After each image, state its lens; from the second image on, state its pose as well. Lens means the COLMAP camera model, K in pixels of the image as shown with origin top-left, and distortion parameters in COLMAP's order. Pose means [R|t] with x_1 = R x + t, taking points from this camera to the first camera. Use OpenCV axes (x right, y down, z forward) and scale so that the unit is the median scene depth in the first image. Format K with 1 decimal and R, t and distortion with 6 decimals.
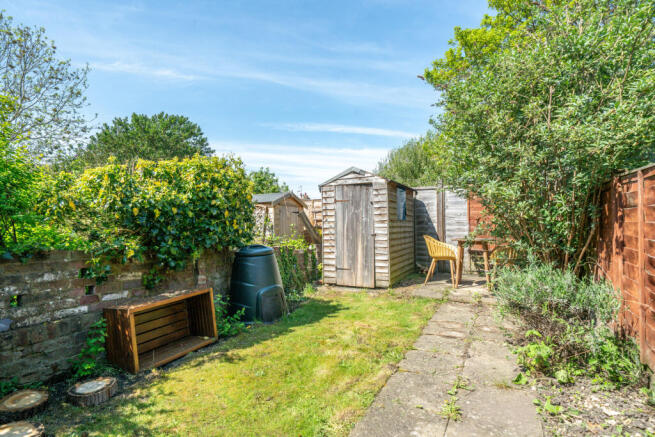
lens RADIAL K [[341.8, 0, 328.3], [0, 341.8, 219.6], [0, 0, 1]] dist [0.000928, 0.000123]
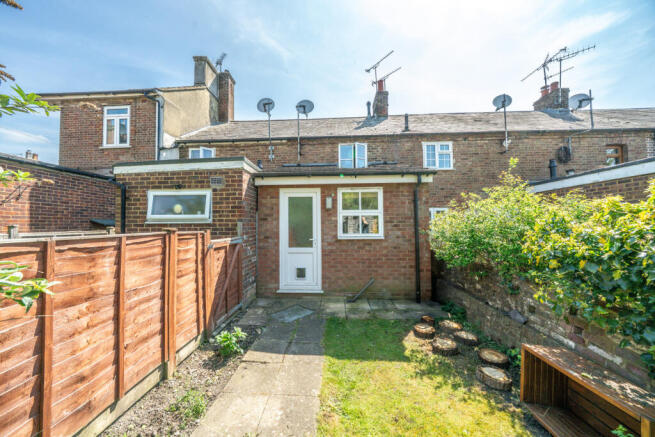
lens RADIAL K [[227.6, 0, 326.5], [0, 227.6, 221.3], [0, 0, 1]] dist [-0.001982, -0.000045]
pose [[-0.896083, 0.004867, -0.443859, 0.365411], [0.008943, 0.999935, -0.007088, -0.157156], [0.443796, -0.010321, -0.896069, 1.479717]]
